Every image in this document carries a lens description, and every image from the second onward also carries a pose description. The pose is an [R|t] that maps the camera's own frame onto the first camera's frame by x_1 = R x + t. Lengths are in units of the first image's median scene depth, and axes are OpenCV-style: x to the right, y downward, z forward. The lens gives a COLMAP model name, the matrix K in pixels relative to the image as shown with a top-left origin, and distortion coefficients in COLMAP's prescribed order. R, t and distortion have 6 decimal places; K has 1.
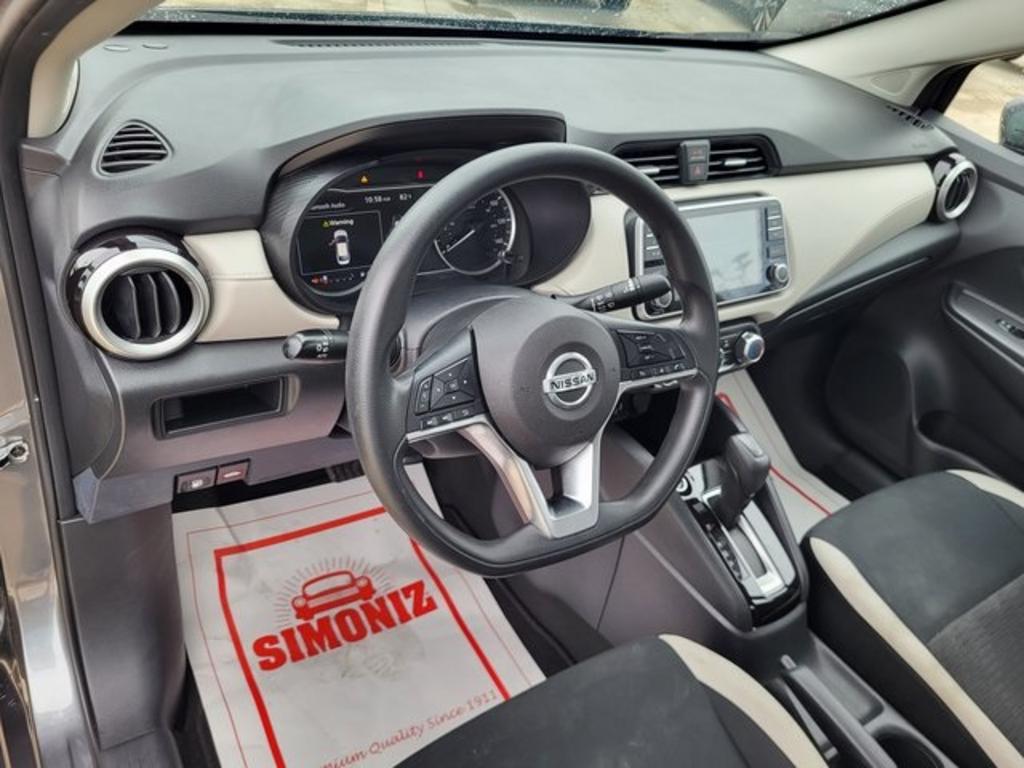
lens RADIAL K [[796.2, 0, 517.6], [0, 796.2, 376.7], [0, 0, 1]] dist [0.033125, 0.002707]
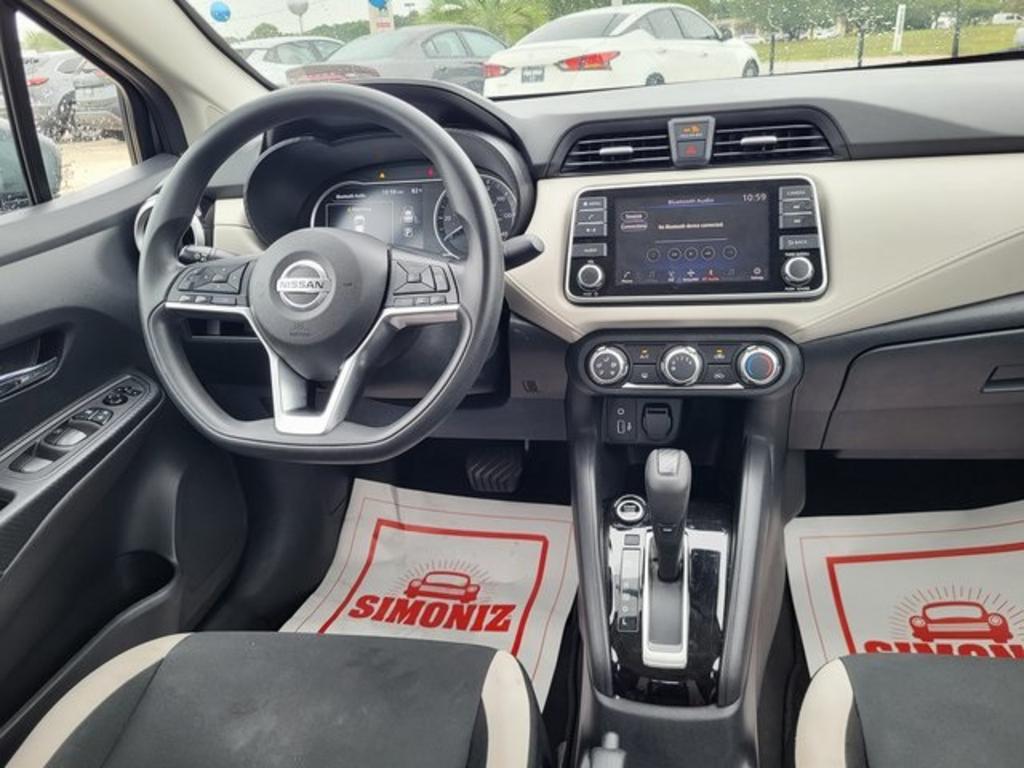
lens RADIAL K [[796.2, 0, 511.0], [0, 796.2, 377.7], [0, 0, 1]] dist [0.033125, 0.002707]
pose [[0.686111, 0.075986, -0.723518, 0.611778], [-0.232130, 0.965410, -0.118738, 0.109435], [0.689469, 0.249418, 0.680017, 0.271172]]
